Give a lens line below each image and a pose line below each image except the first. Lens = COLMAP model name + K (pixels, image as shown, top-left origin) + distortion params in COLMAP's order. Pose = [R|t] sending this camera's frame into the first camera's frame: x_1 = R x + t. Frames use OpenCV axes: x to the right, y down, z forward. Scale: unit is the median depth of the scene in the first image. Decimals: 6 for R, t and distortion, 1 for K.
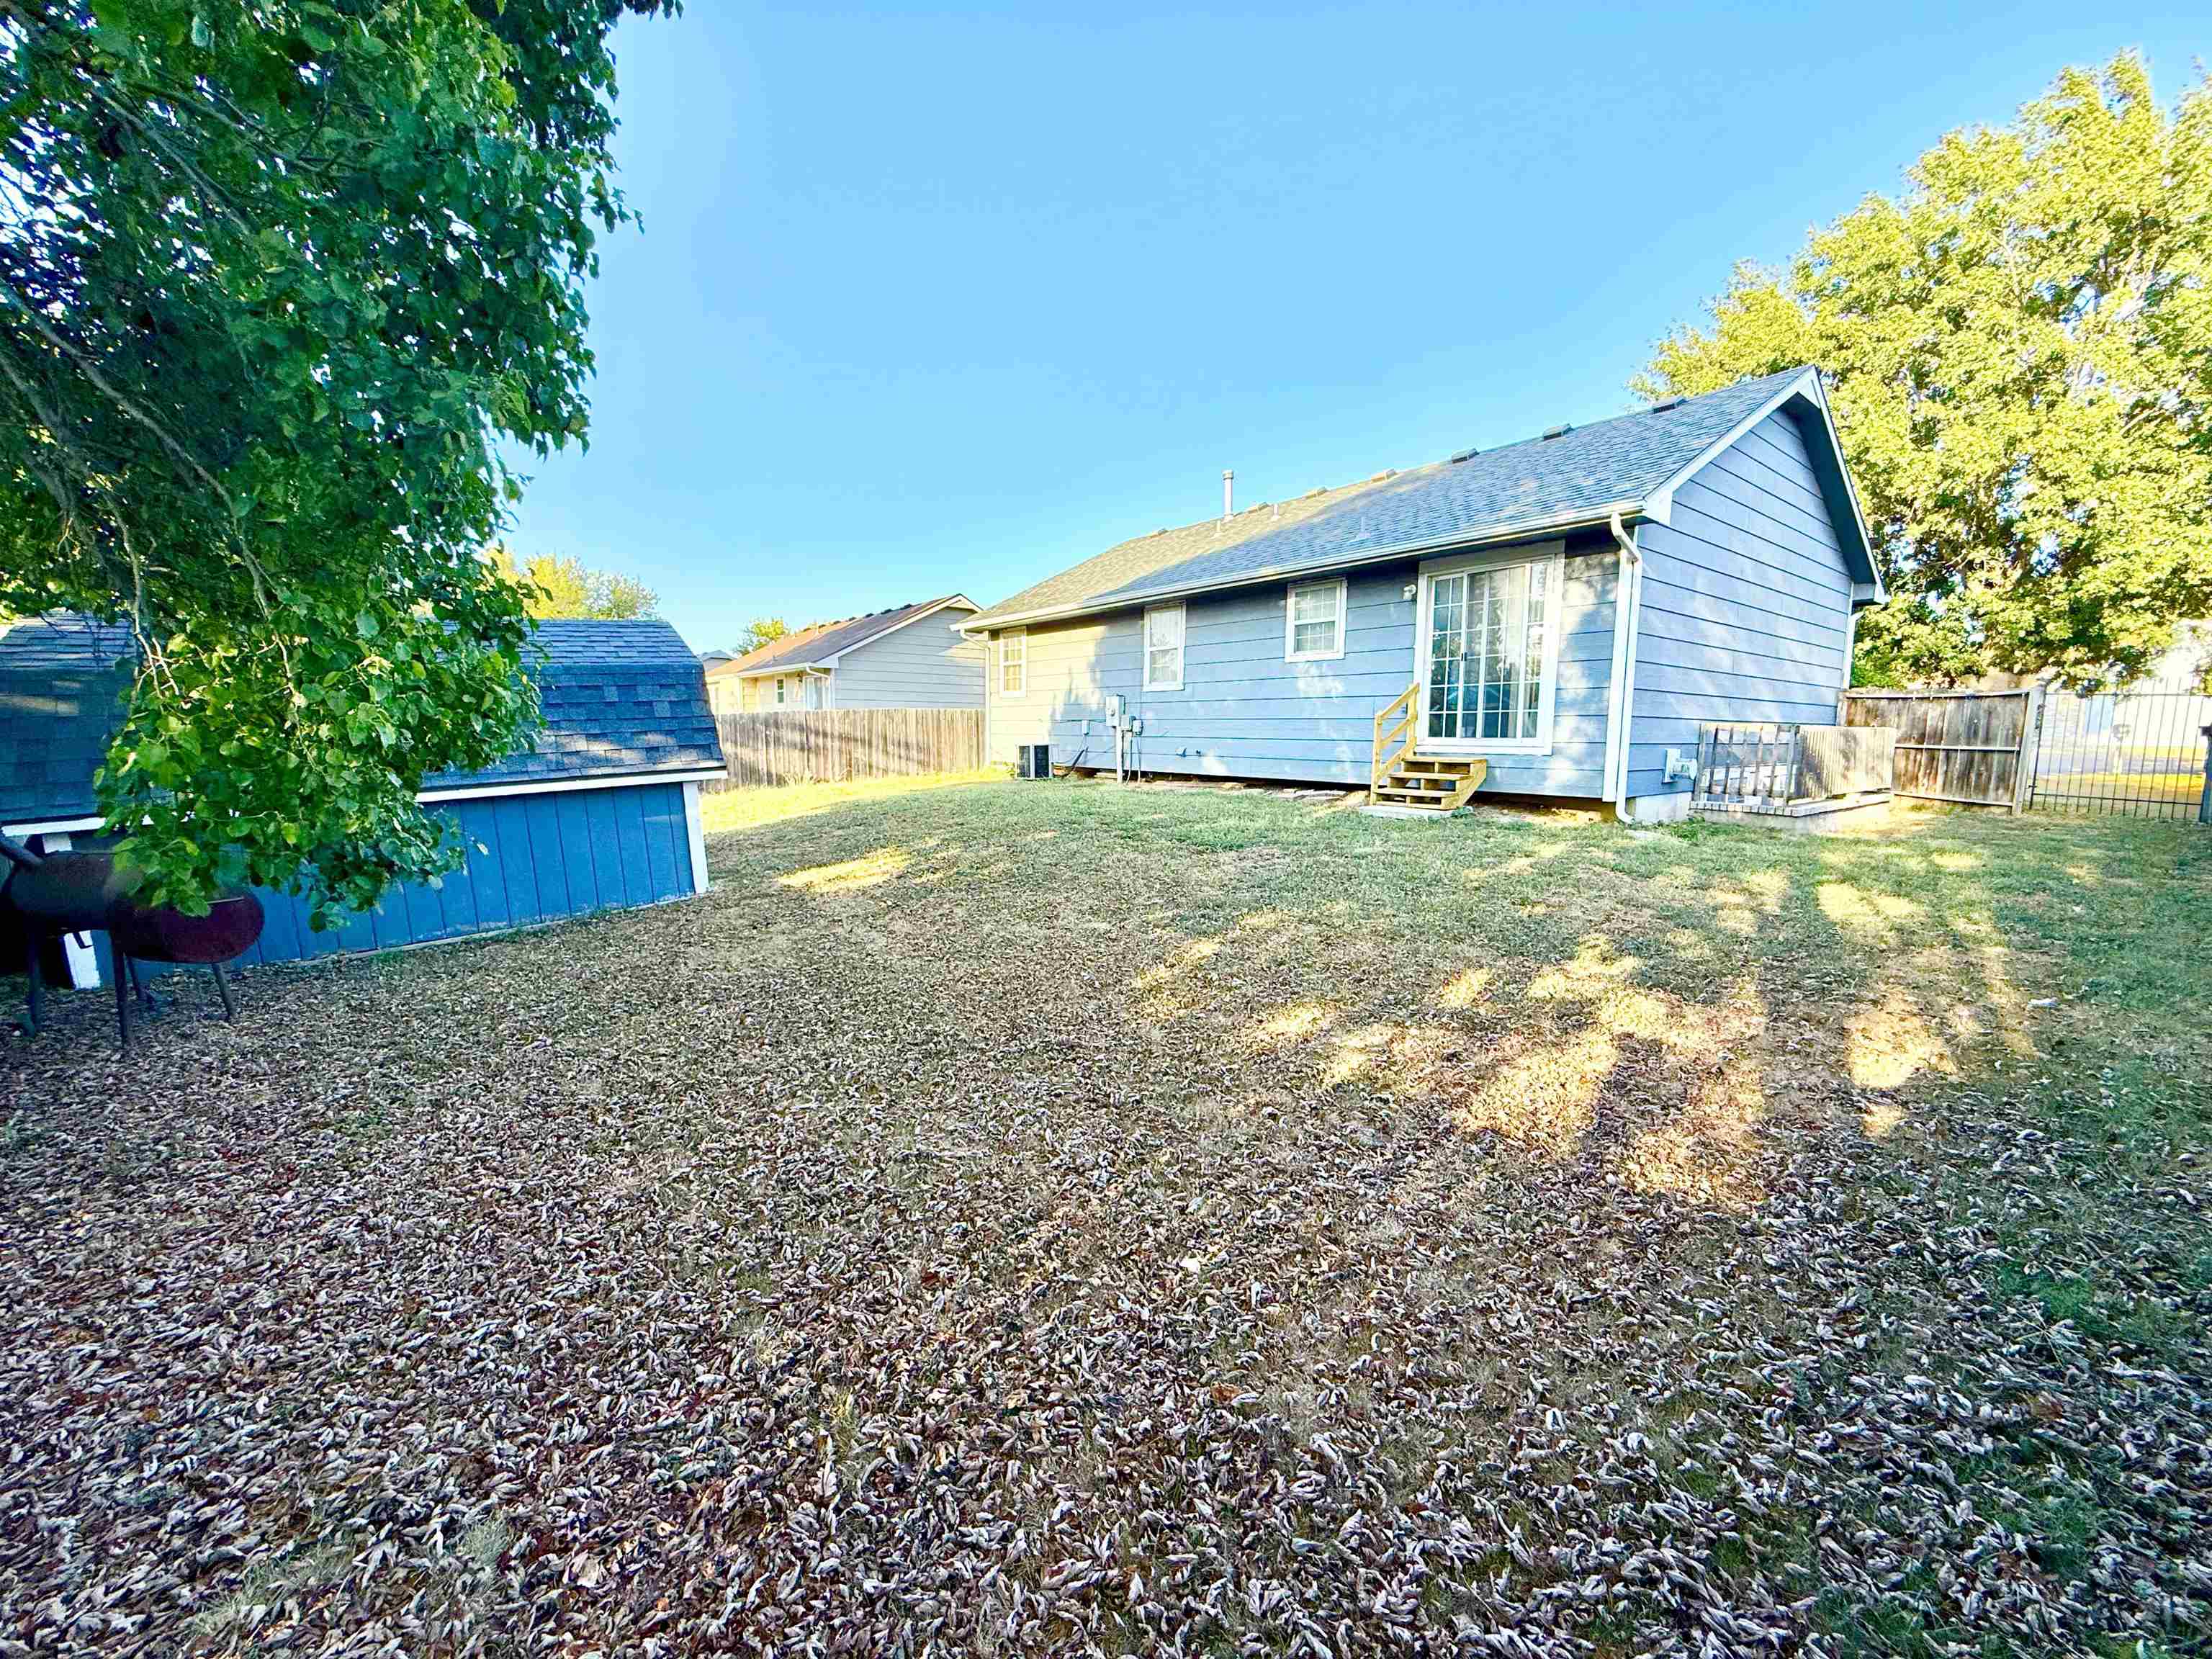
lens RADIAL K [[884.2, 0, 1099.4], [0, 884.2, 831.9], [0, 0, 1]] dist [-0.000617, 0.000330]
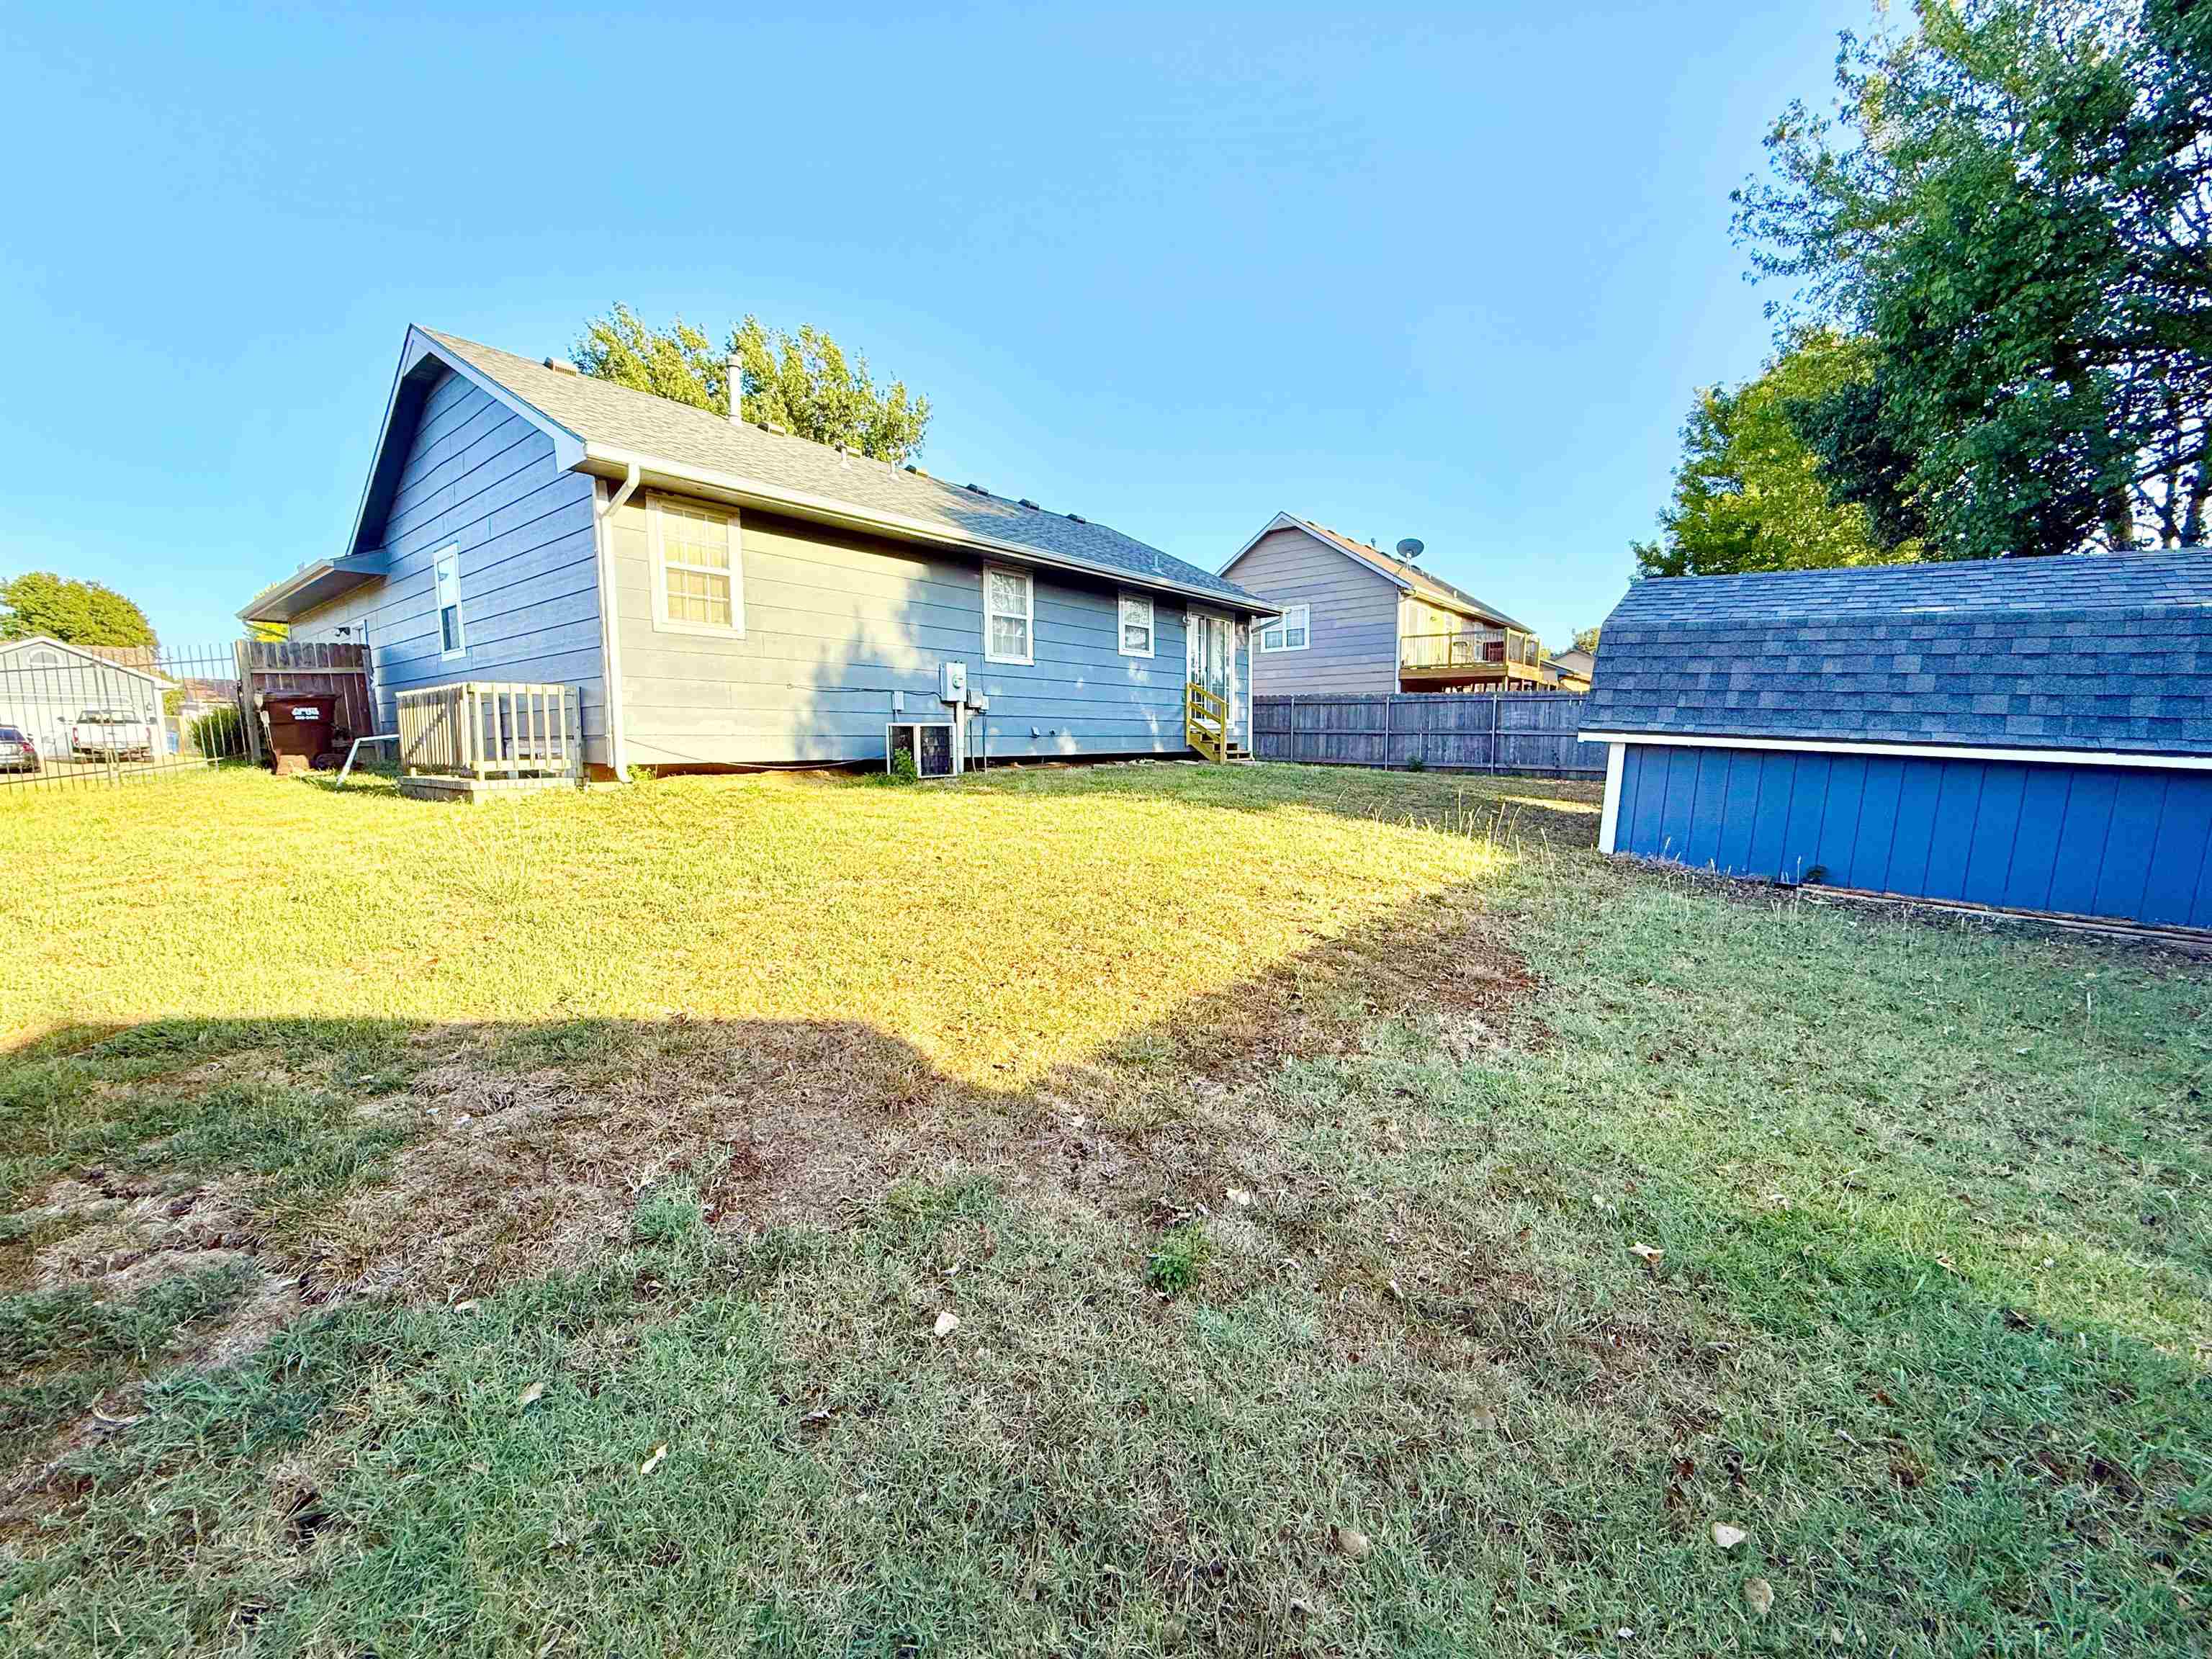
lens RADIAL K [[884.2, 0, 1099.4], [0, 884.2, 831.9], [0, 0, 1]] dist [-0.000617, 0.000330]
pose [[-0.208085, -0.138261, 0.968290, -0.845896], [0.077878, 0.984474, 0.157308, -0.129870], [-0.975005, 0.108142, -0.194086, 1.129803]]
